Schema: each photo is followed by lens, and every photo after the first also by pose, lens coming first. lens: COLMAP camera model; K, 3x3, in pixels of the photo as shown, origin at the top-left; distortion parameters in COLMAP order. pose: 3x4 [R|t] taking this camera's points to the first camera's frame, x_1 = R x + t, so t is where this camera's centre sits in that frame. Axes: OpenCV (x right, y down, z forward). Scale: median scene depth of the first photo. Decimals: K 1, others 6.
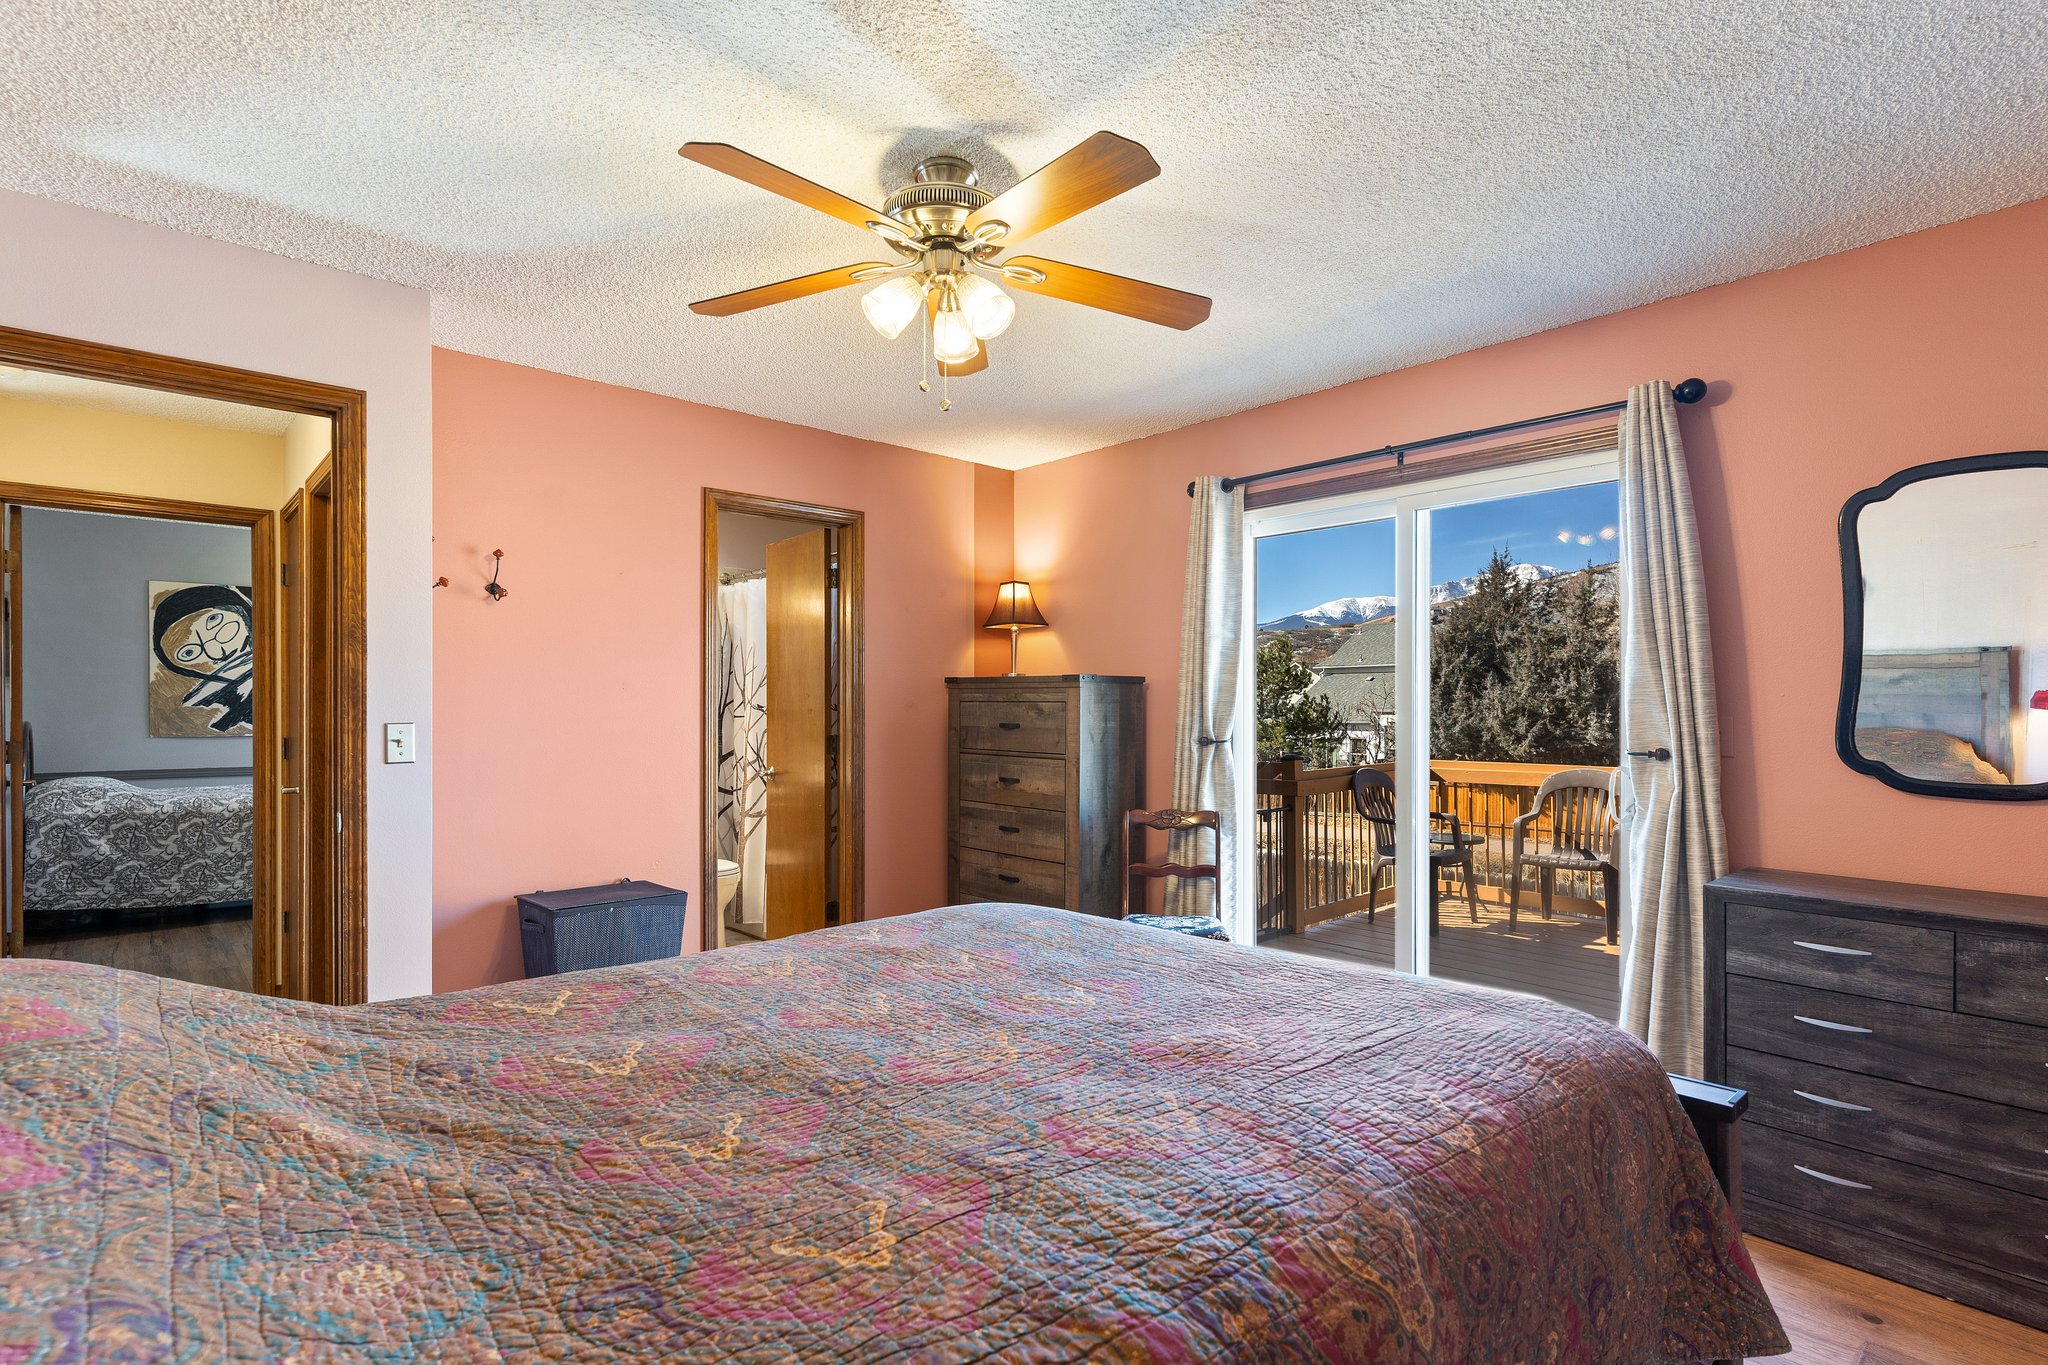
lens RADIAL K [[982.6, 0, 1024.9], [0, 982.6, 713.8], [0, 0, 1]] dist [0.004089, 0.000391]
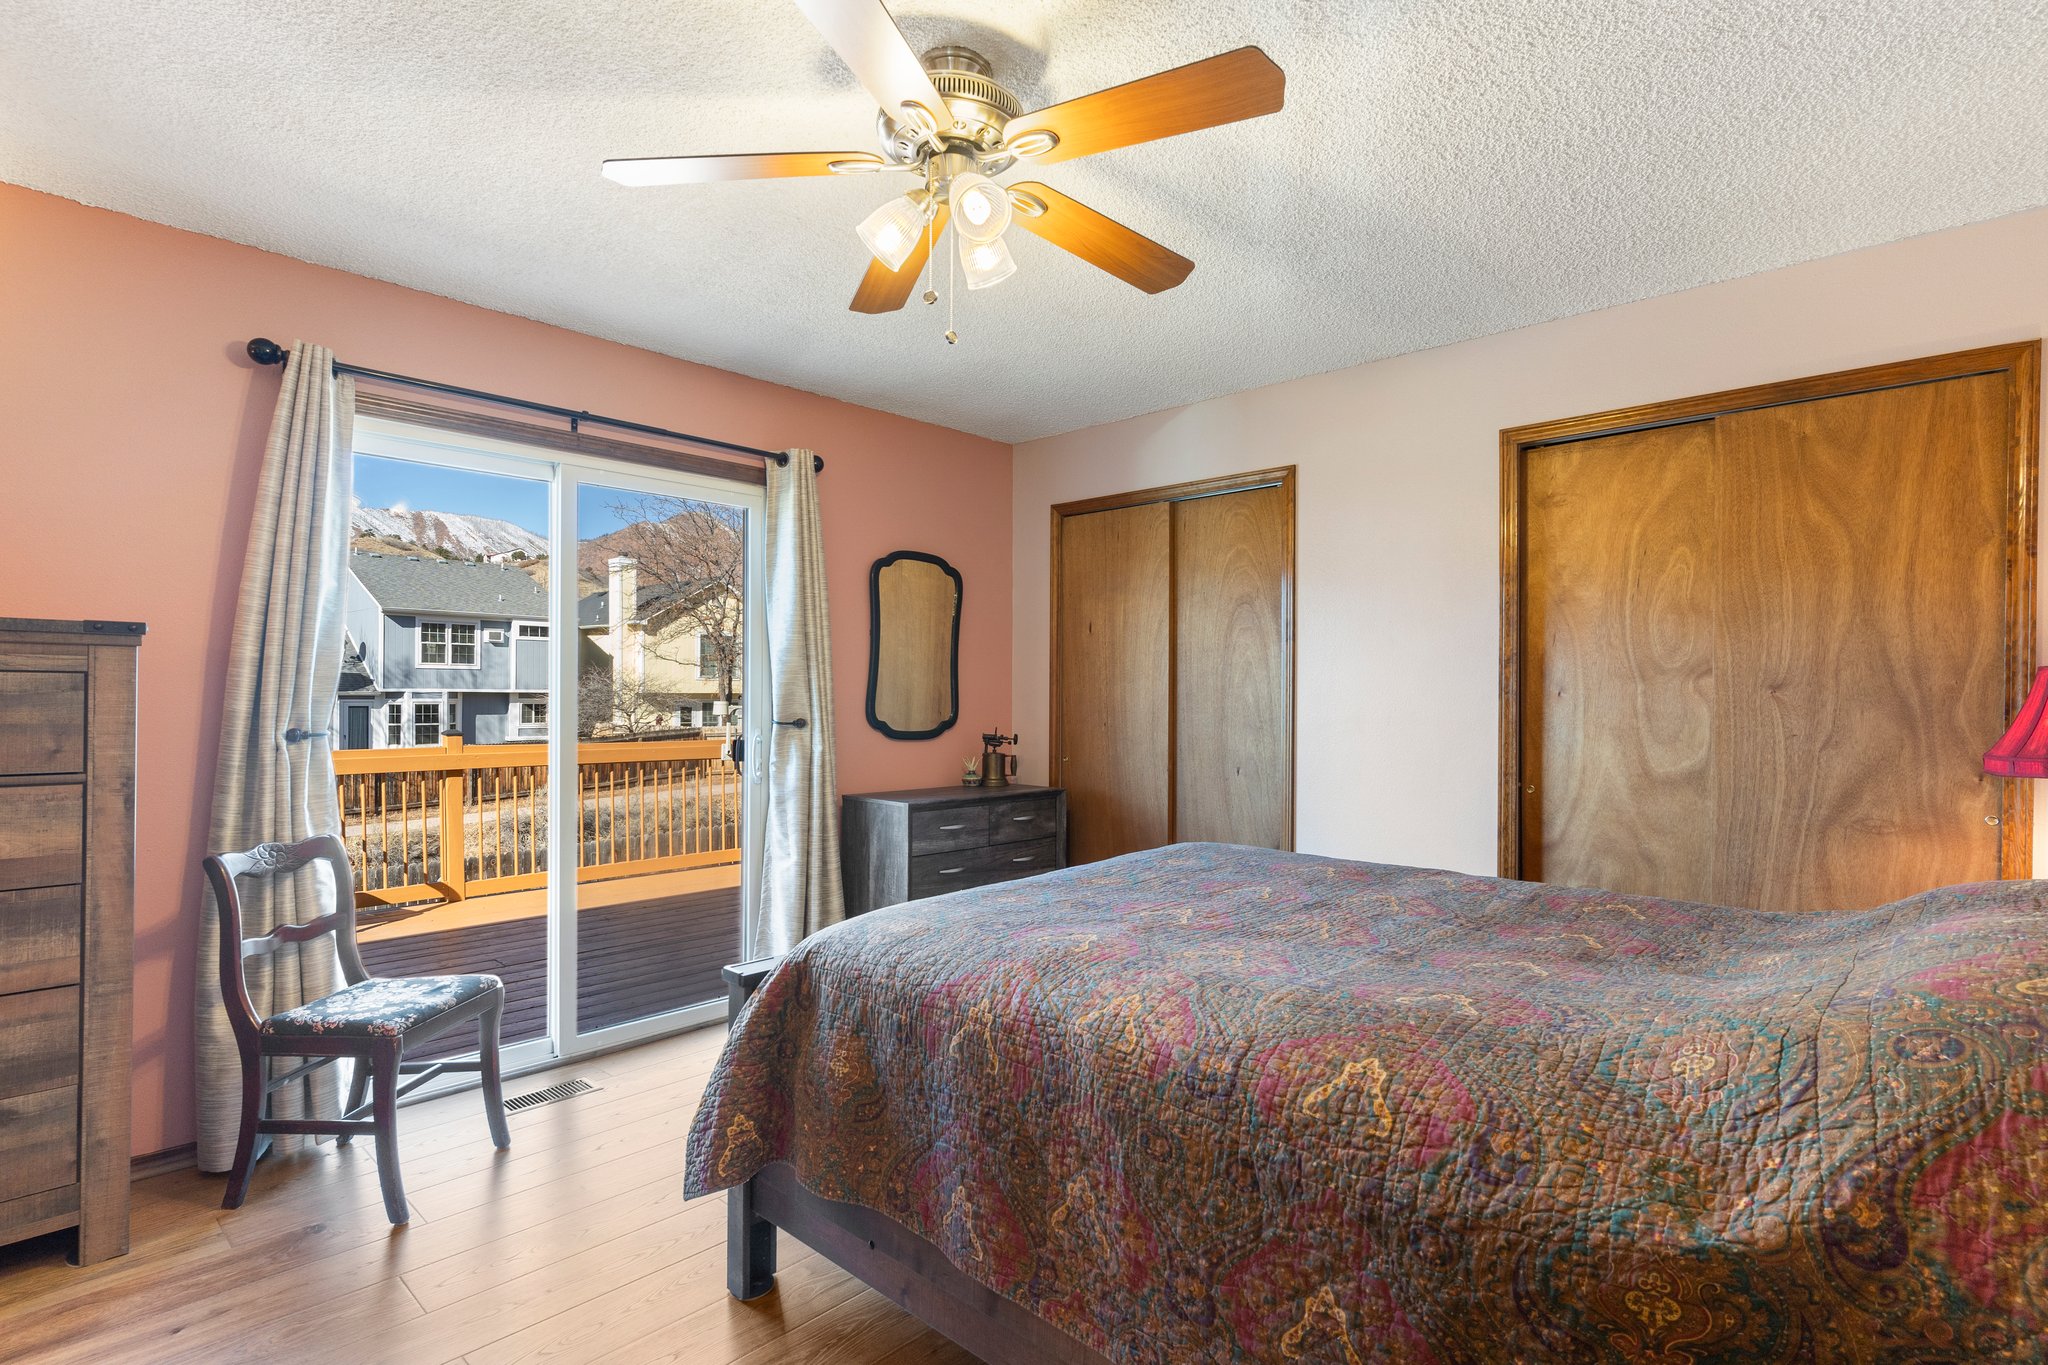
lens RADIAL K [[982.6, 0, 1034.7], [0, 982.6, 689.6], [0, 0, 1]] dist [0.004089, 0.000391]
pose [[-0.063105, 0.003751, 0.998000, -3.281072], [0.002830, 0.999990, -0.003580, 0.004751], [-0.998003, 0.002598, -0.063115, 3.403868]]
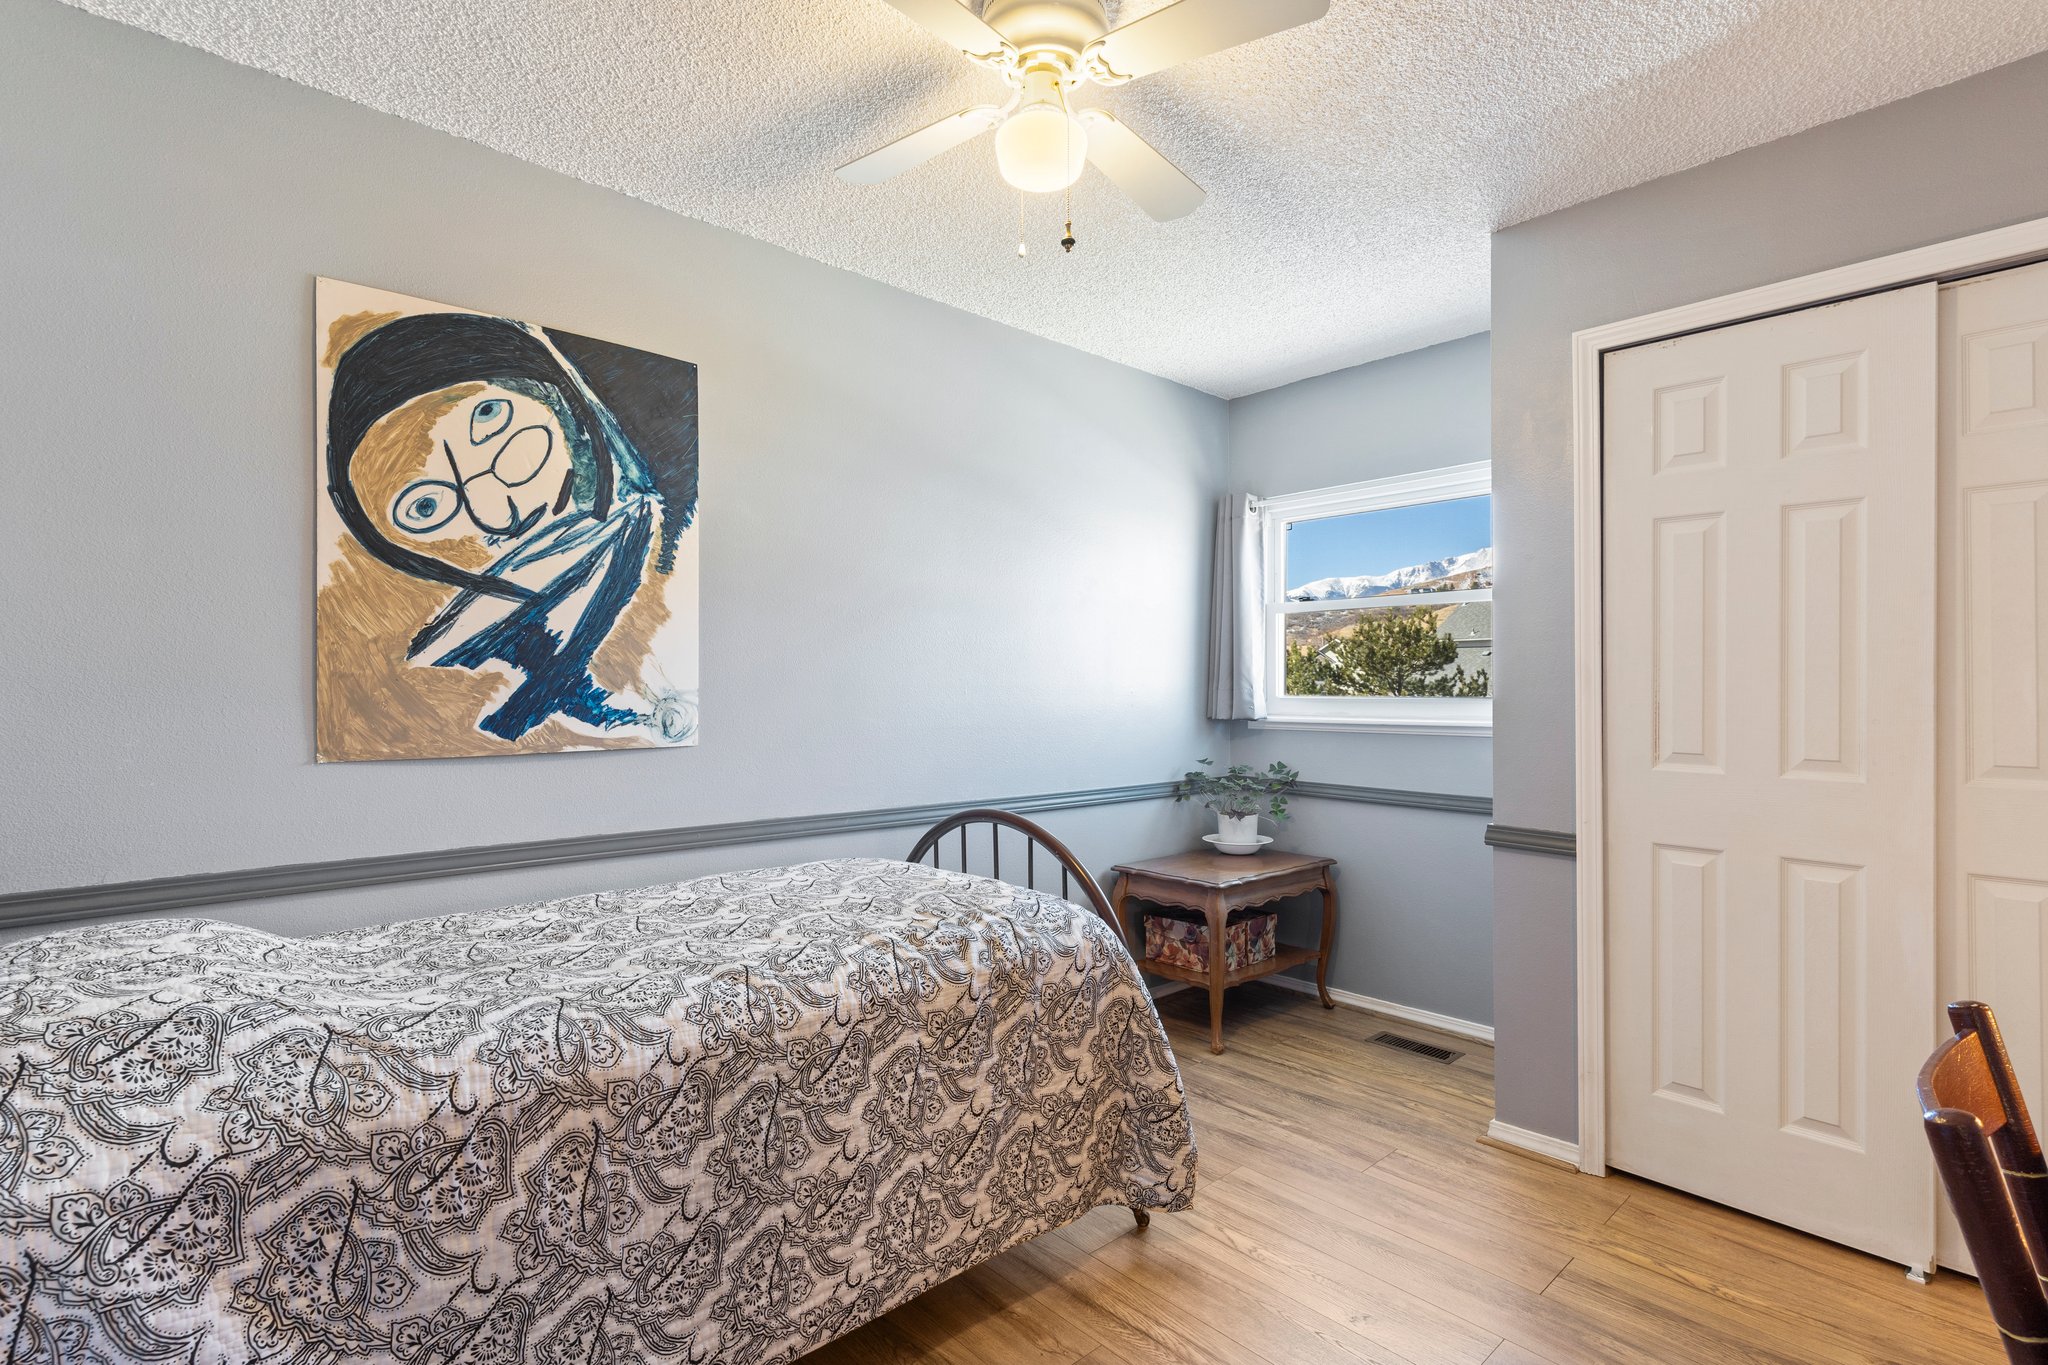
lens RADIAL K [[982.6, 0, 1034.6], [0, 982.6, 682.2], [0, 0, 1]] dist [0.004089, 0.000391]
pose [[0.999996, -0.002244, 0.001988, -0.633696], [0.002265, 0.999938, -0.010875, 0.001703], [-0.001963, 0.010879, 0.999939, 0.657493]]
